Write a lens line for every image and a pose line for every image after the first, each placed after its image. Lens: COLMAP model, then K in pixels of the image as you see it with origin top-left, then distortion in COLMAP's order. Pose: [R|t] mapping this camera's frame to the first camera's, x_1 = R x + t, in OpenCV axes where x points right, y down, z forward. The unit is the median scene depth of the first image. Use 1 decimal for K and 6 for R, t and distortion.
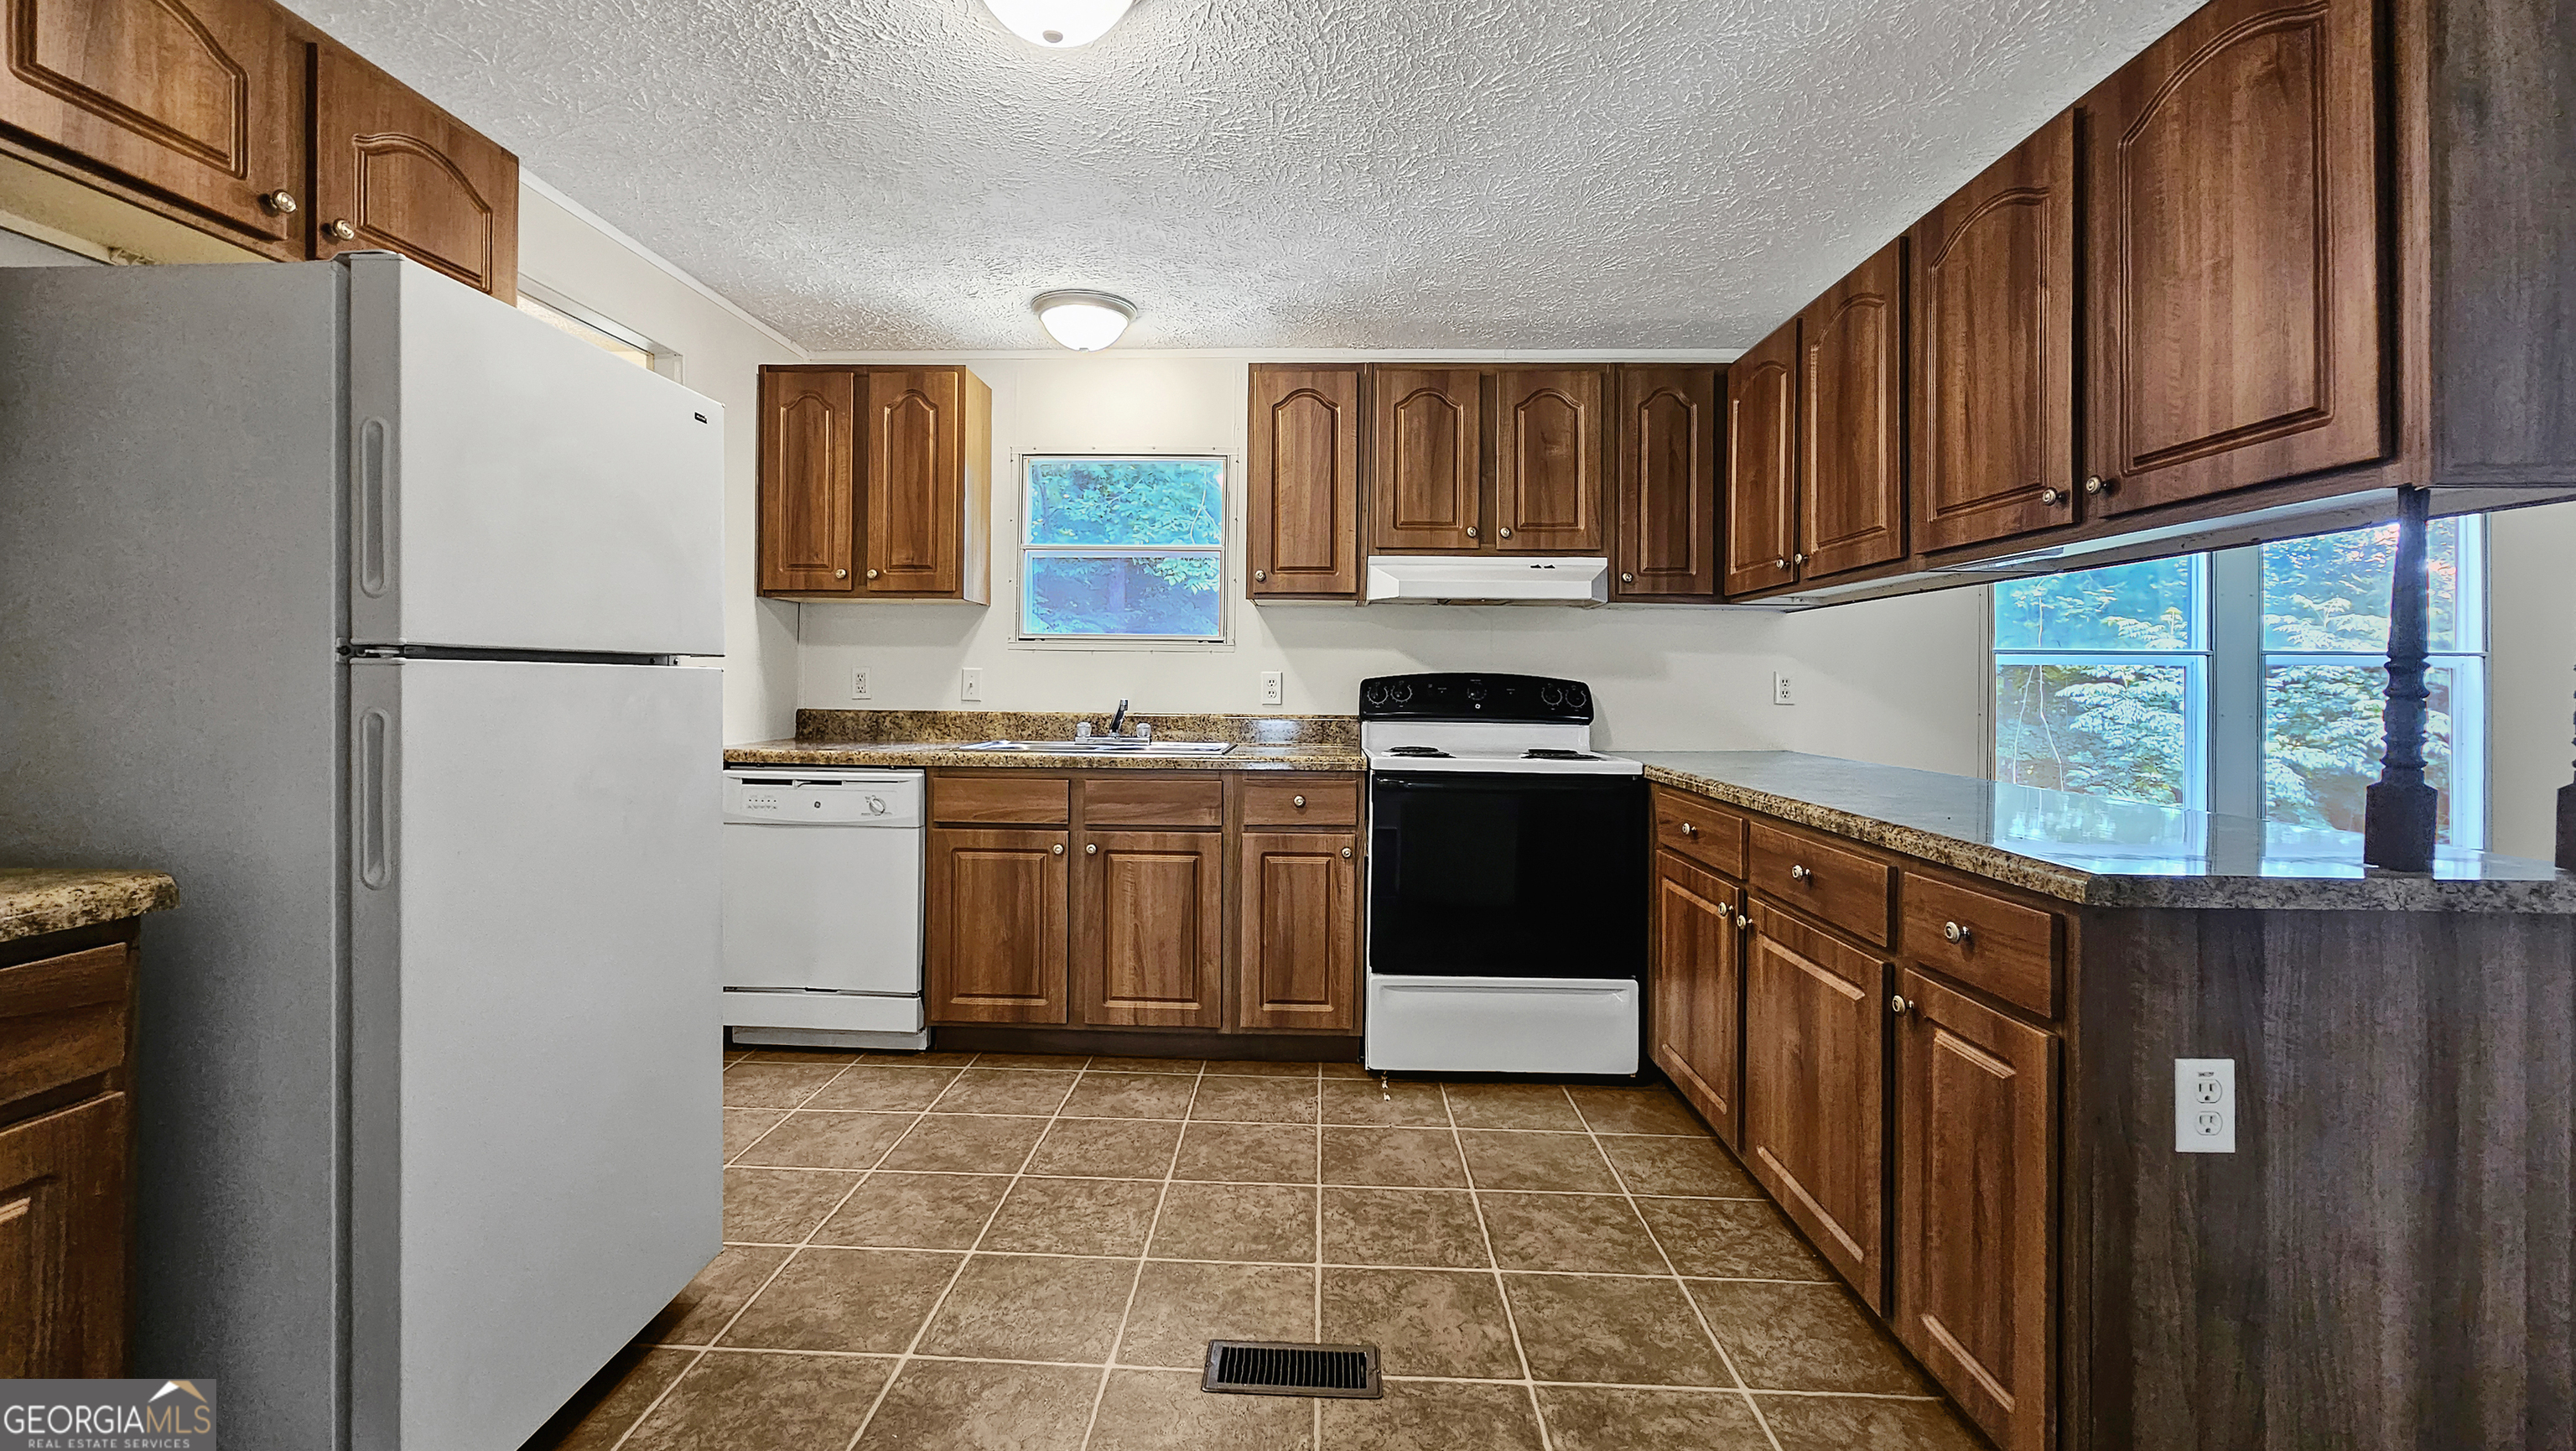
lens RADIAL K [[1116.4, 0, 1231.3], [0, 1116.4, 682.9], [0, 0, 1]] dist [0.000323, 0.000013]
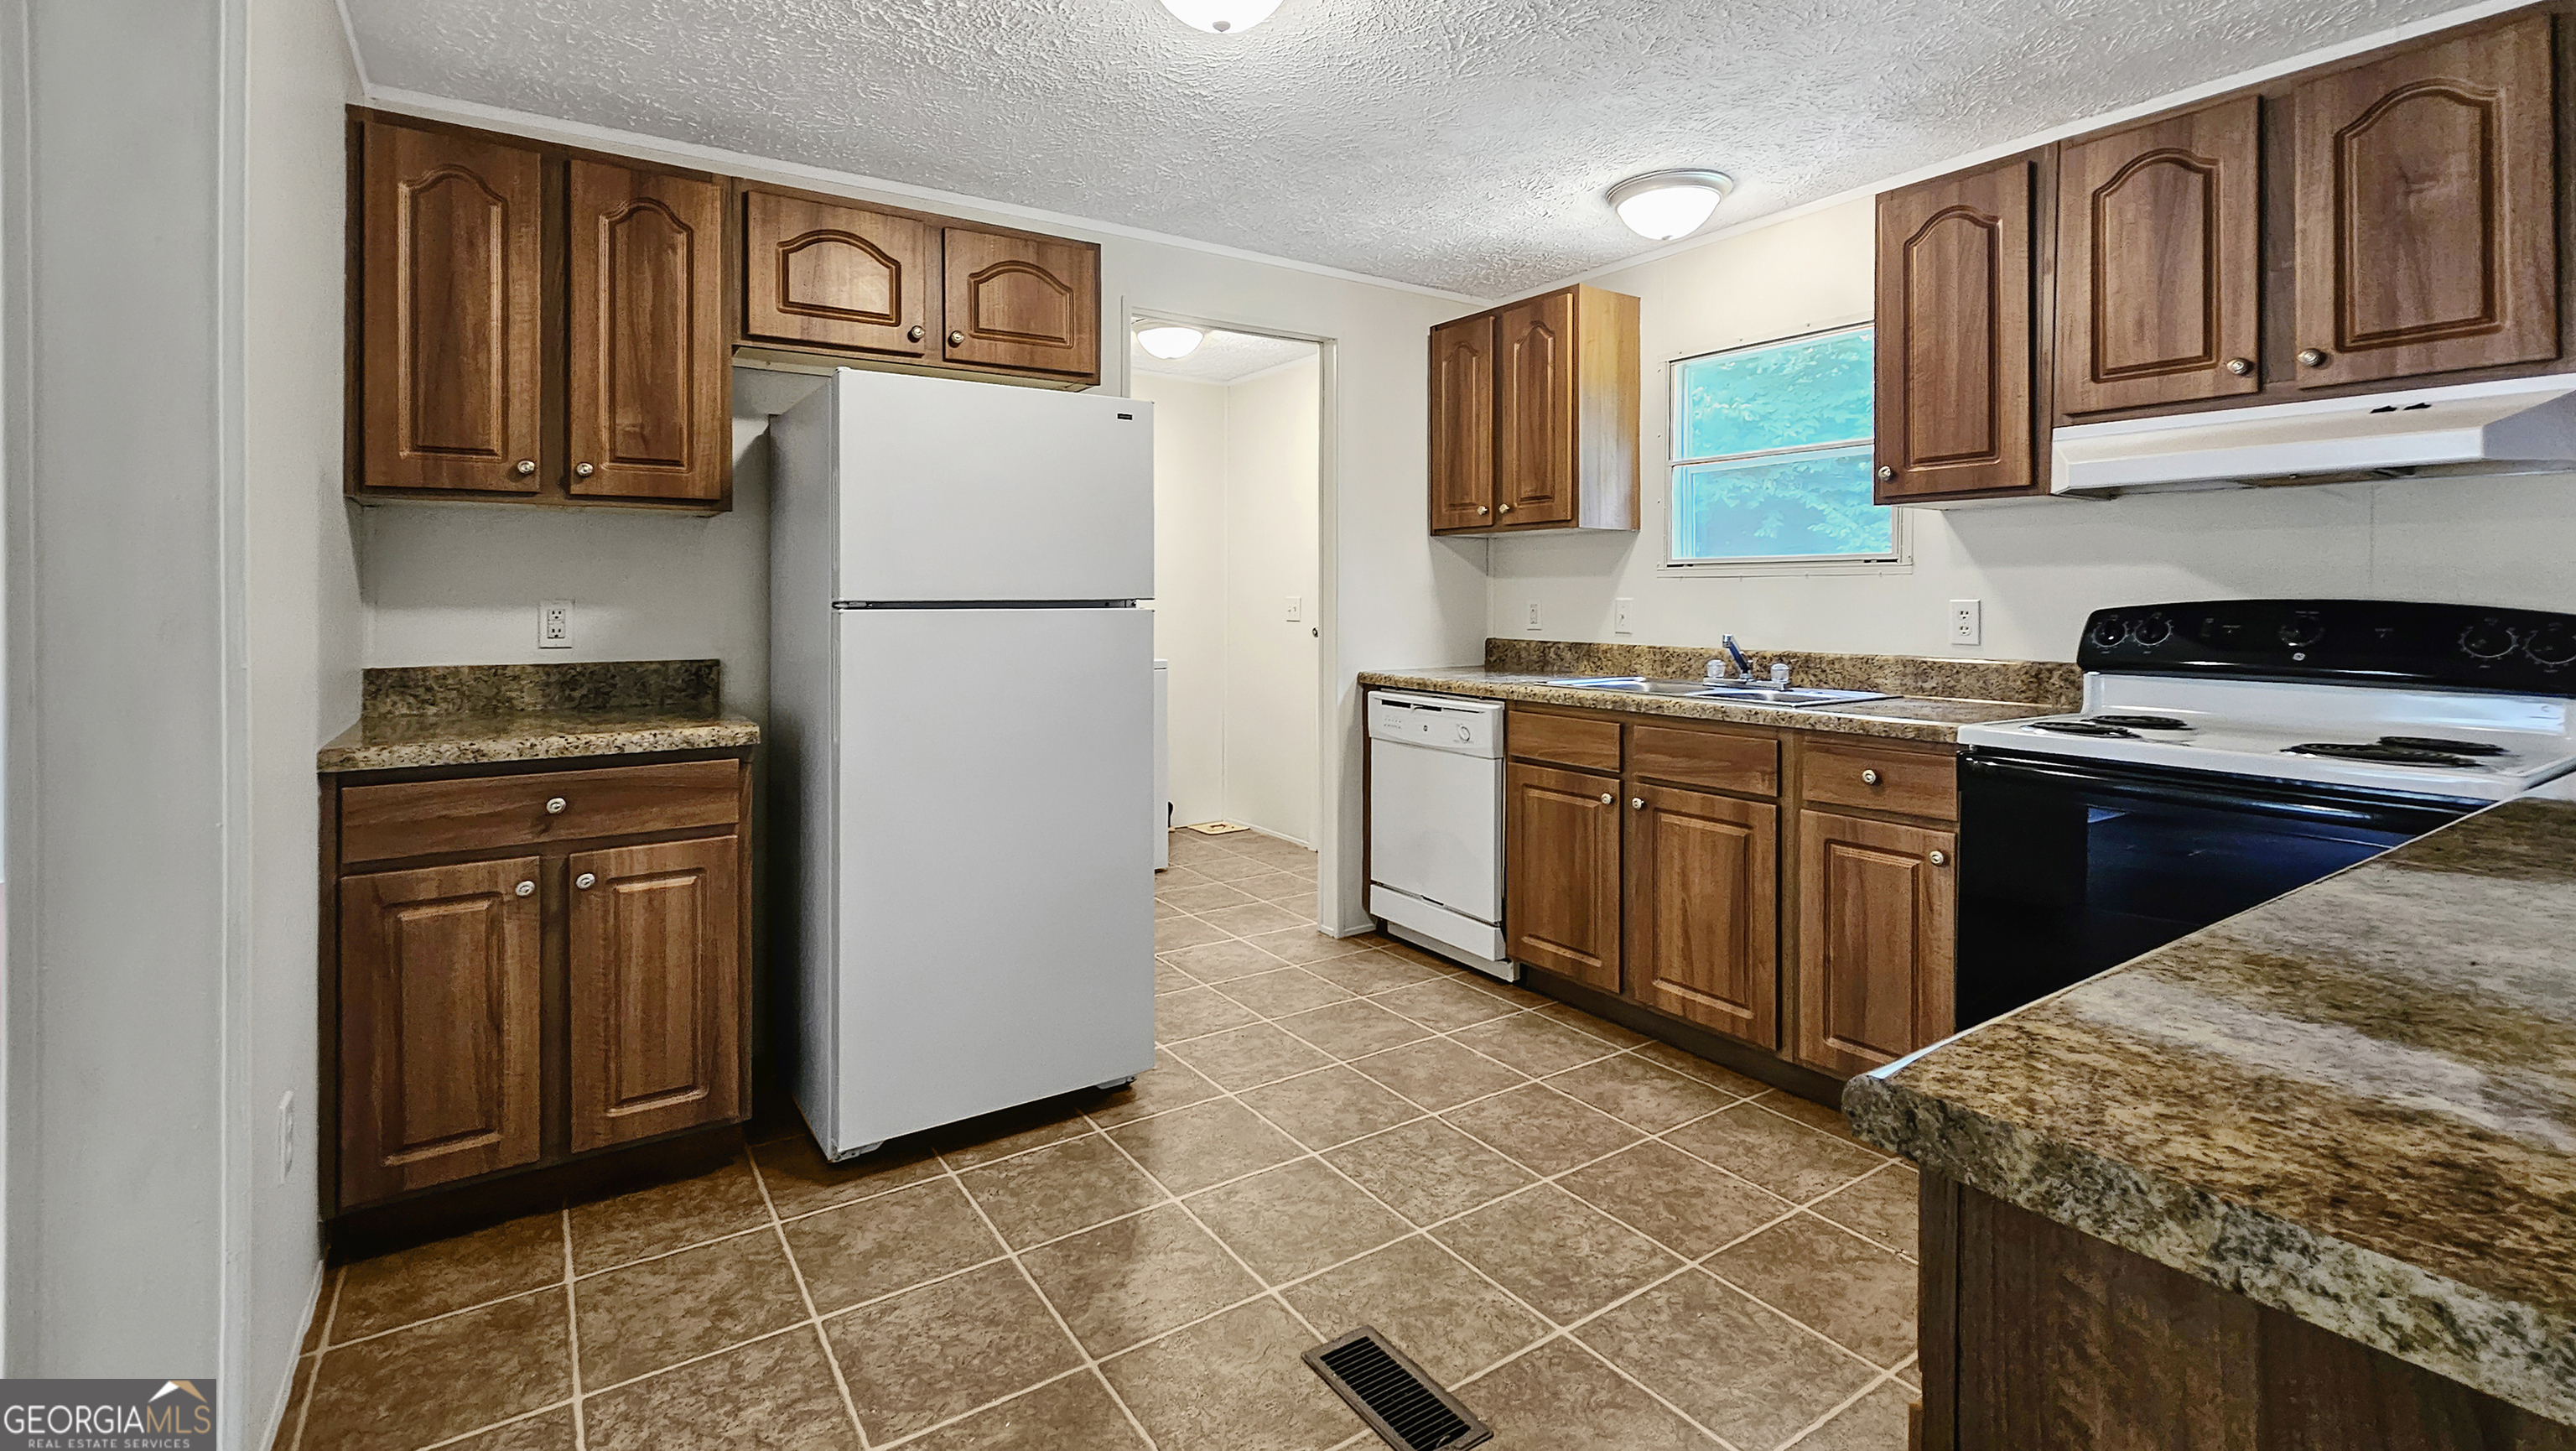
lens RADIAL K [[1116.4, 0, 1206.1], [0, 1116.4, 600.6], [0, 0, 1]] dist [0.000323, 0.000013]
pose [[0.579145, -0.008543, -0.815180, 0.400008], [0.006109, 0.999962, -0.006139, -0.009397], [0.815202, -0.001425, 0.579175, 0.205260]]
